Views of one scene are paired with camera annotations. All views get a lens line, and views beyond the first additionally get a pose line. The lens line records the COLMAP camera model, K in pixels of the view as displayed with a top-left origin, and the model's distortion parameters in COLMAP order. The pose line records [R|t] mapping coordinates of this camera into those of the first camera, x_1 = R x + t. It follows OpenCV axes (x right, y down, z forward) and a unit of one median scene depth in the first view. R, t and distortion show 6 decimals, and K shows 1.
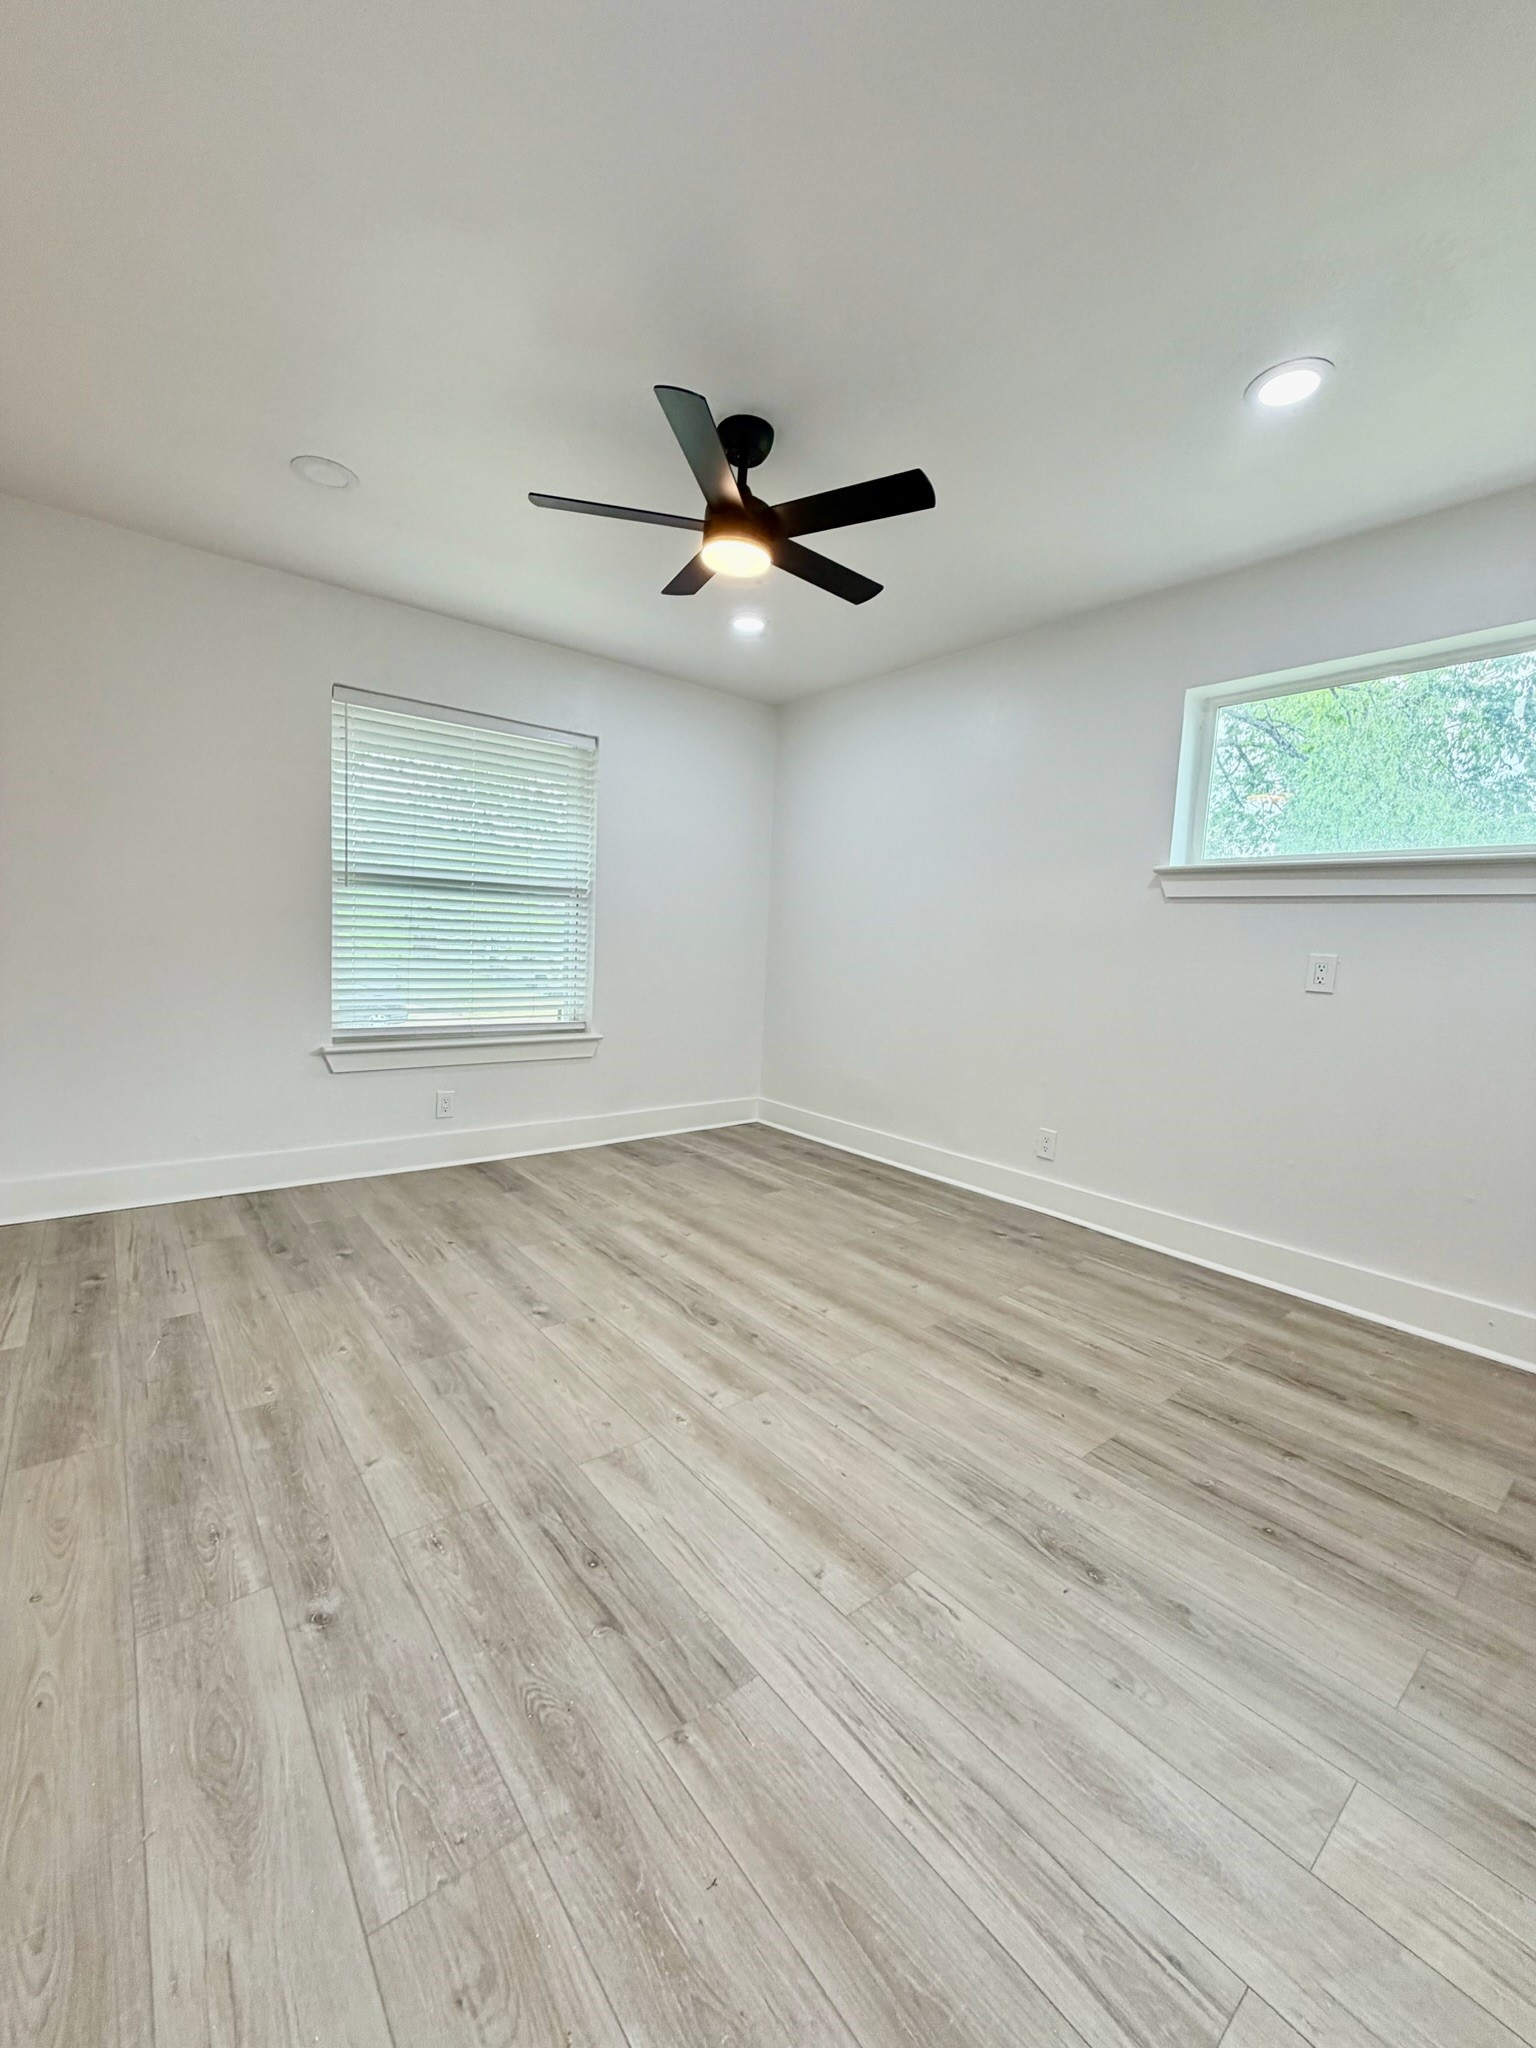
lens RADIAL K [[819.4, 0, 768.0], [0, 819.4, 1024.0], [0, 0, 1]] dist [-0.002256, -0.000135]
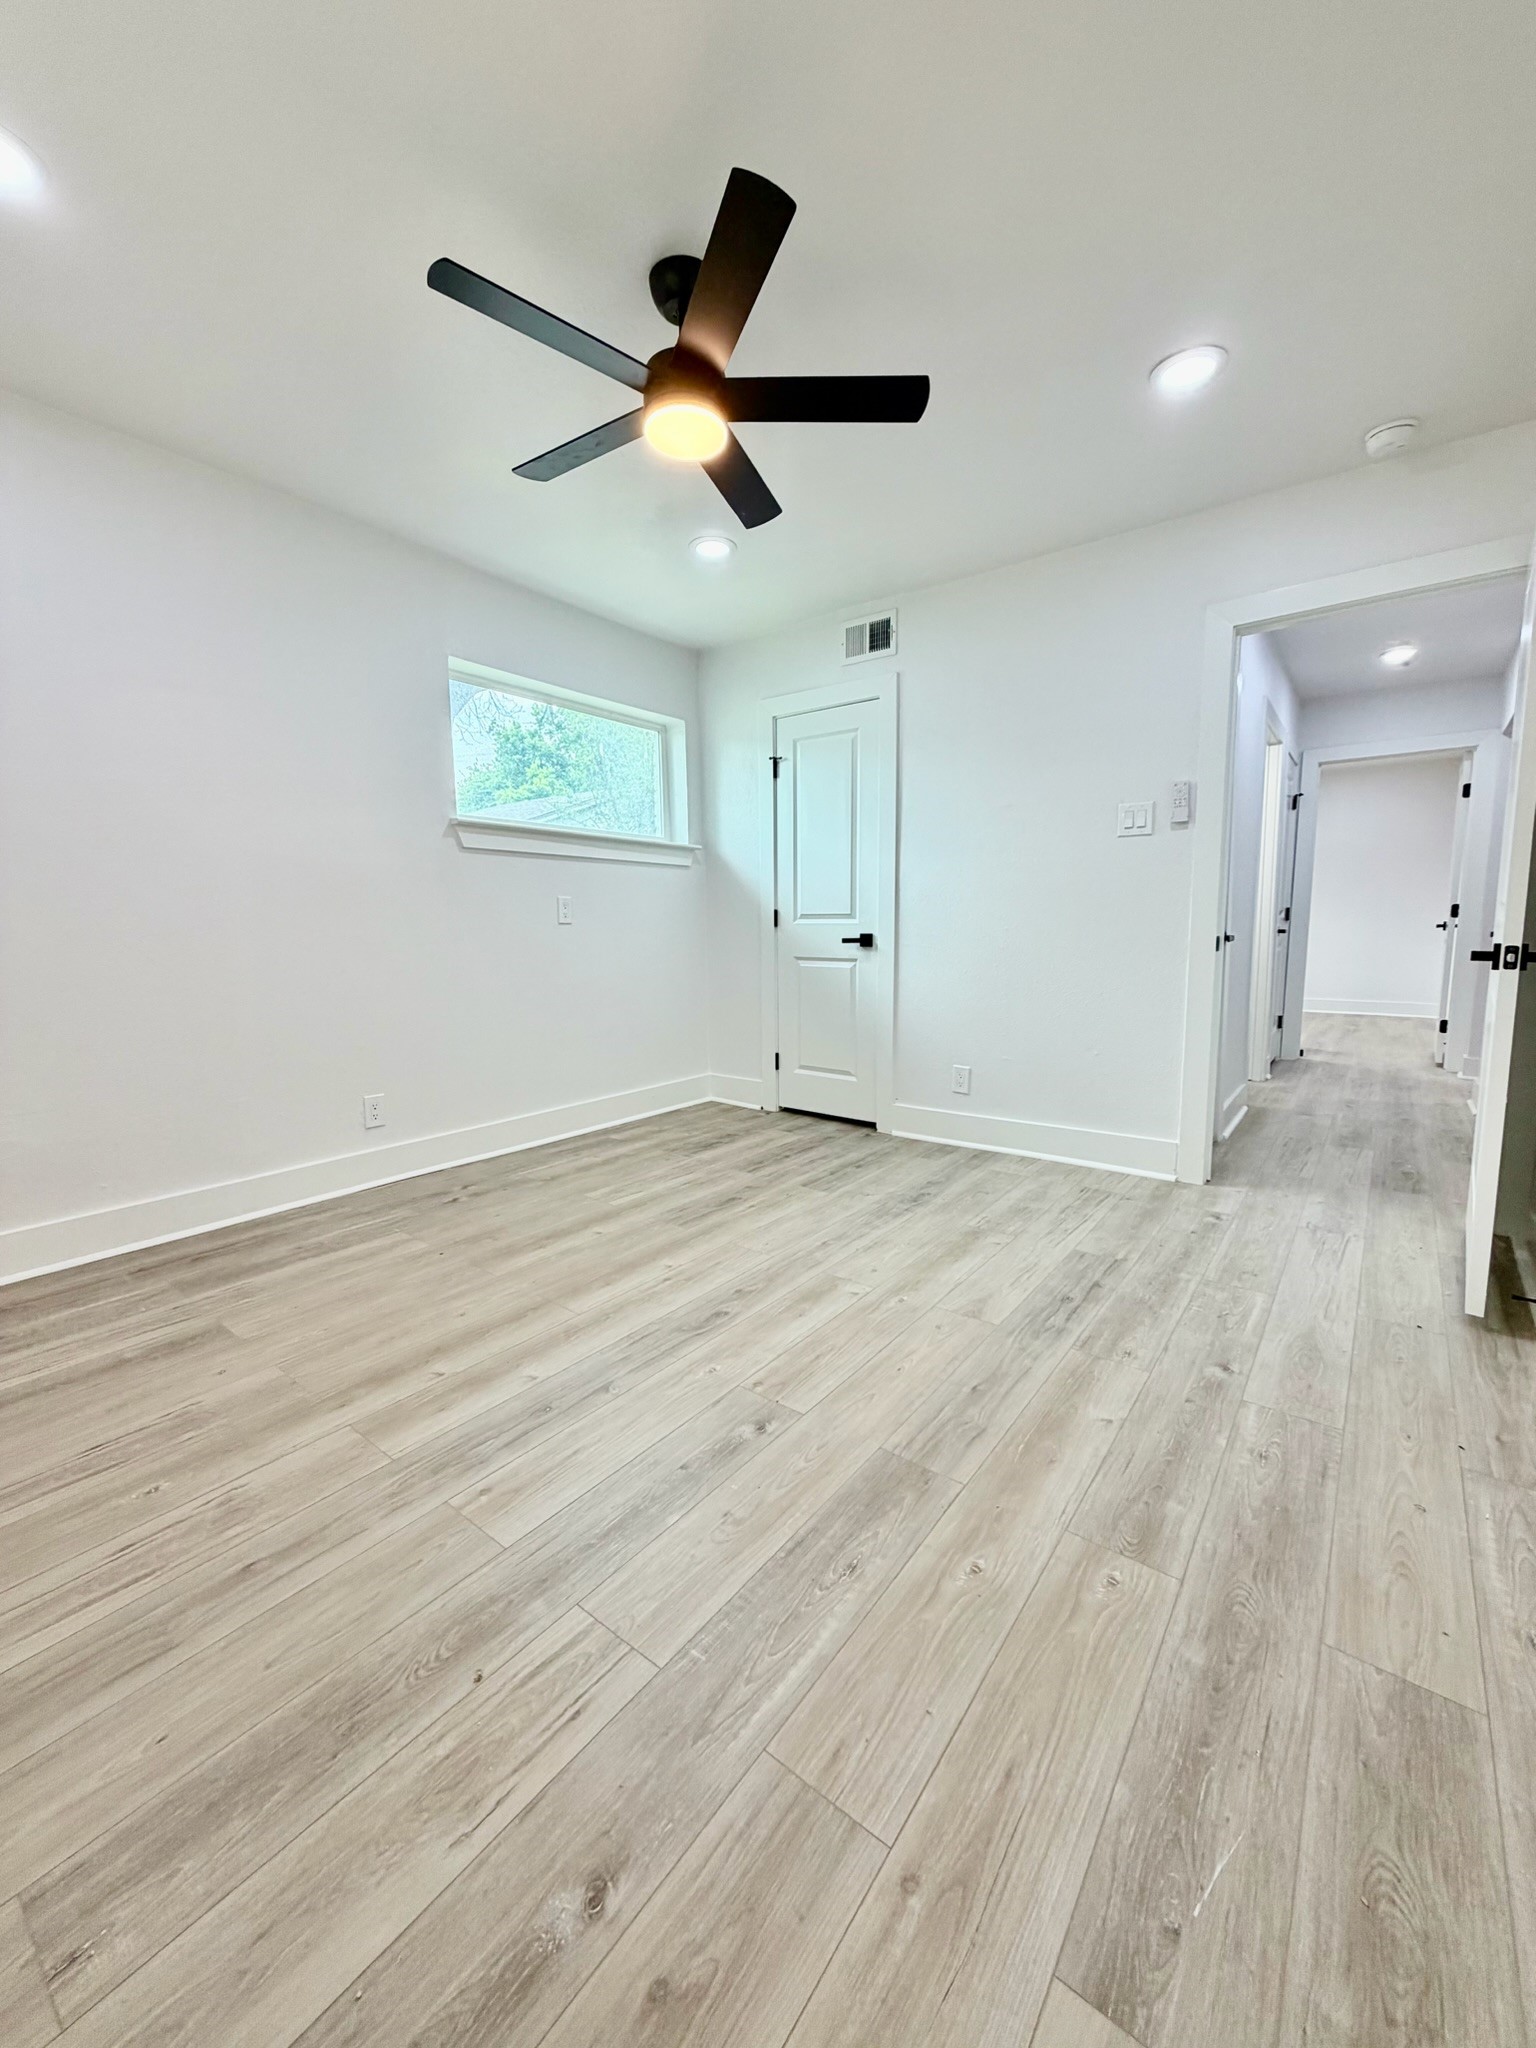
lens RADIAL K [[815.2, 0, 768.0], [0, 815.2, 1024.0], [0, 0, 1]] dist [-0.000533, -0.000049]
pose [[-0.230214, -0.169268, 0.958306, -0.941567], [0.087752, 0.977133, 0.193674, -0.131264], [-0.969176, 0.128680, -0.210096, 1.150894]]
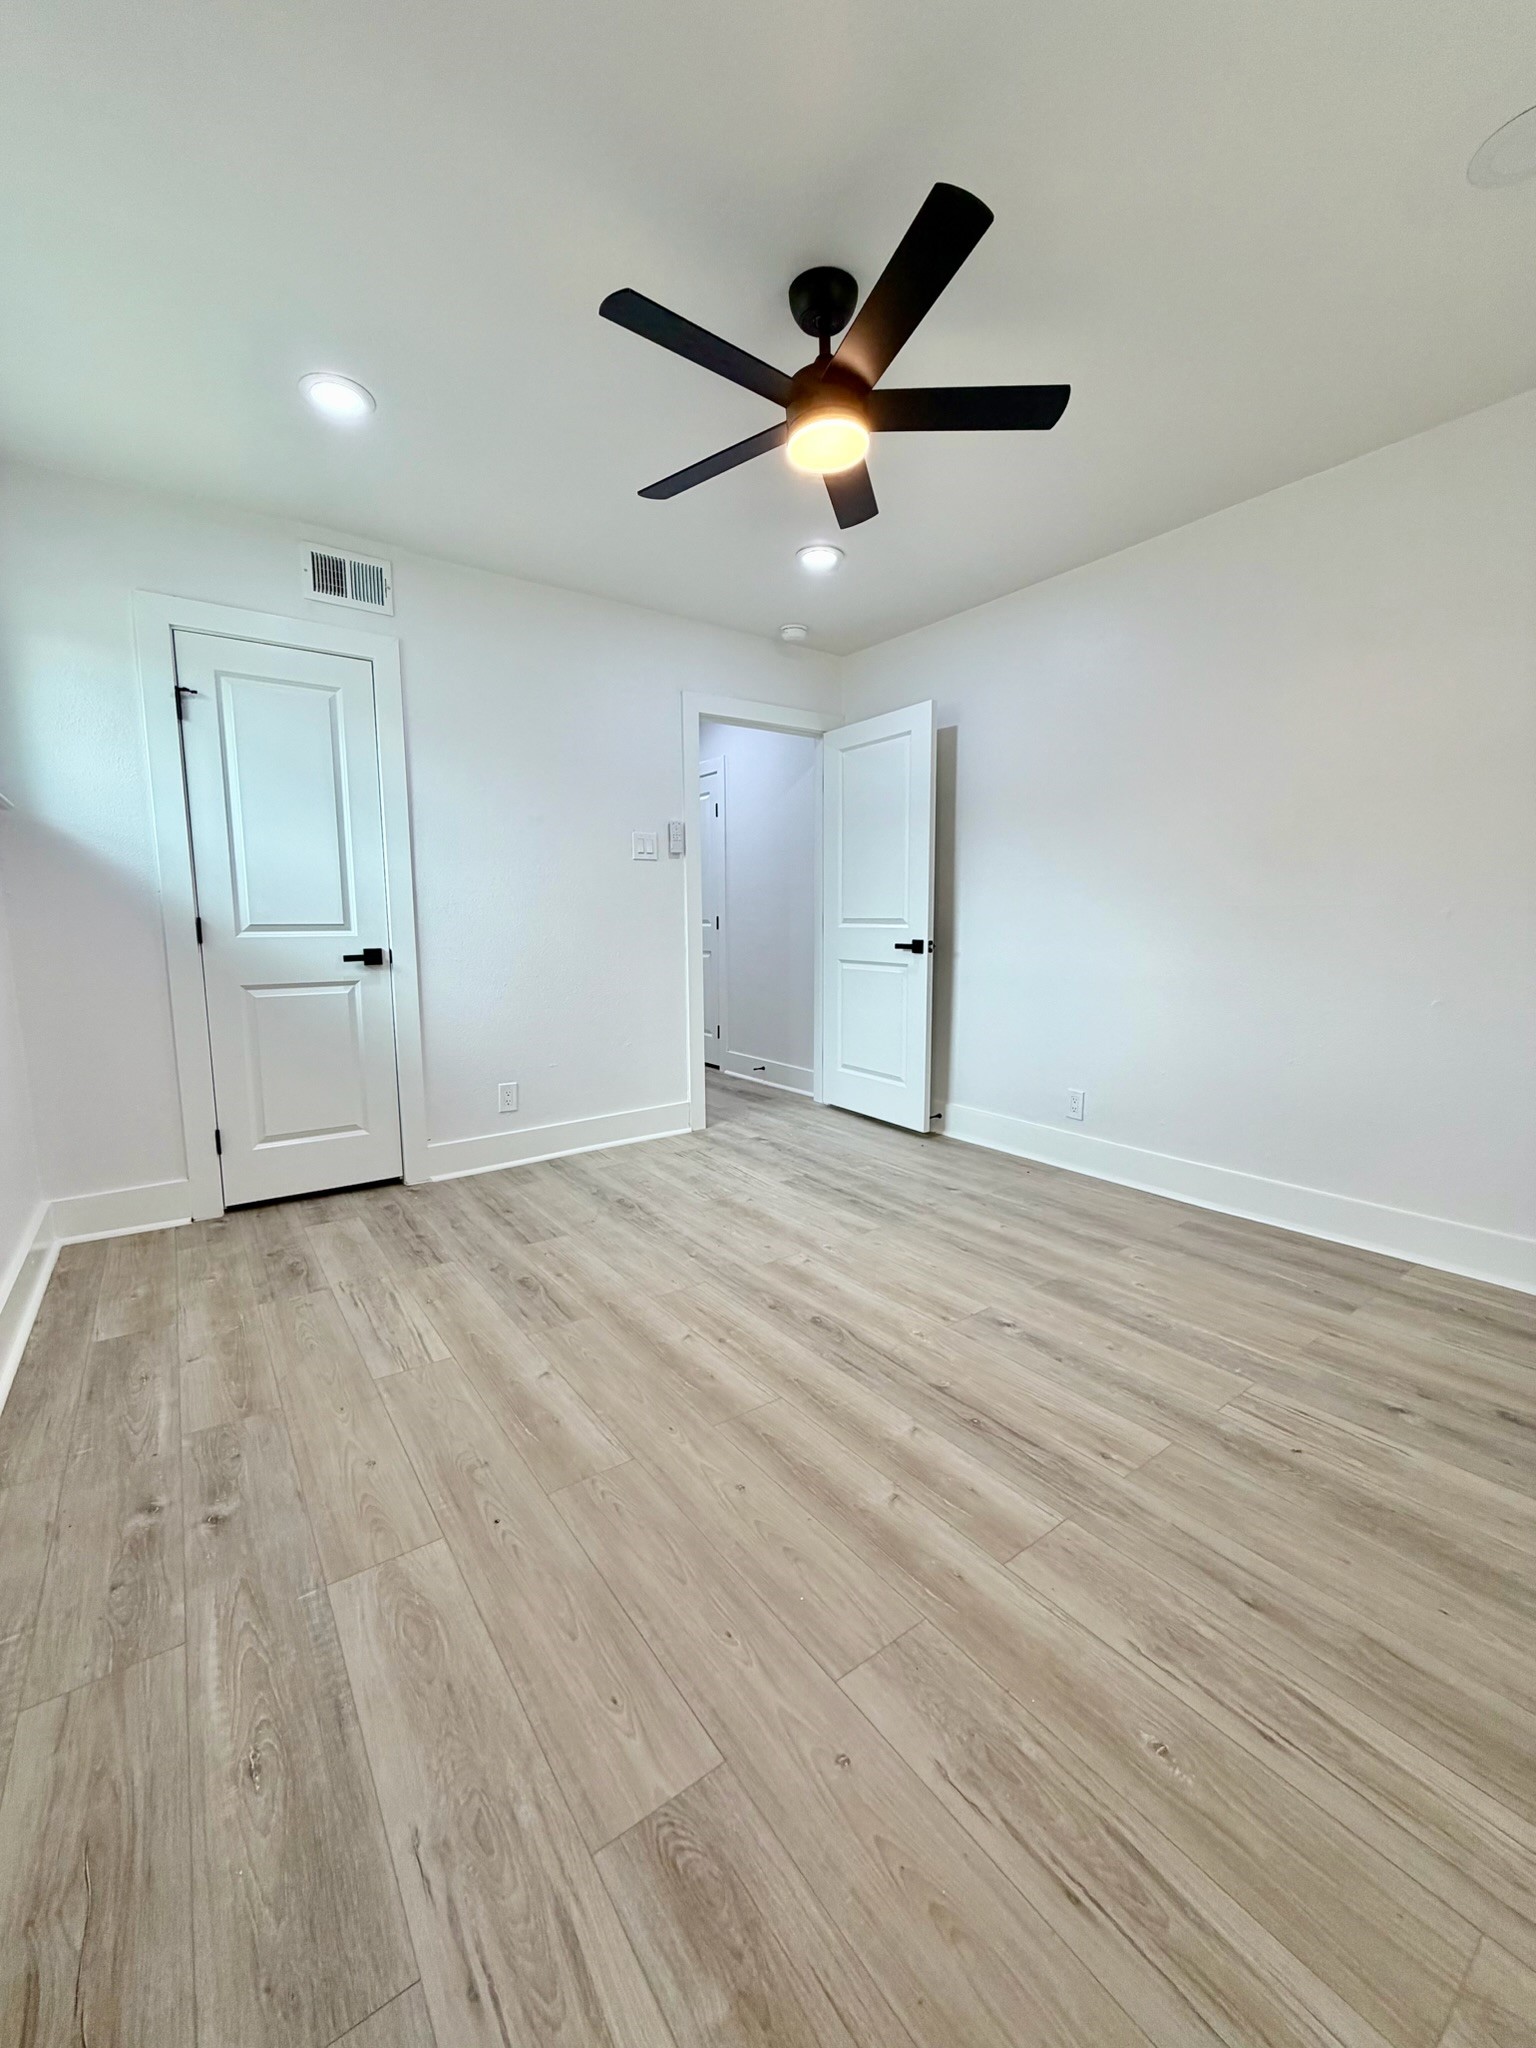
lens RADIAL K [[815.2, 0, 768.0], [0, 815.2, 1024.0], [0, 0, 1]] dist [-0.000533, -0.000049]
pose [[-0.997822, -0.045874, 0.047395, -0.043284], [-0.034344, 0.974793, 0.220453, -0.170580], [-0.056313, 0.218345, -0.974246, 1.912405]]
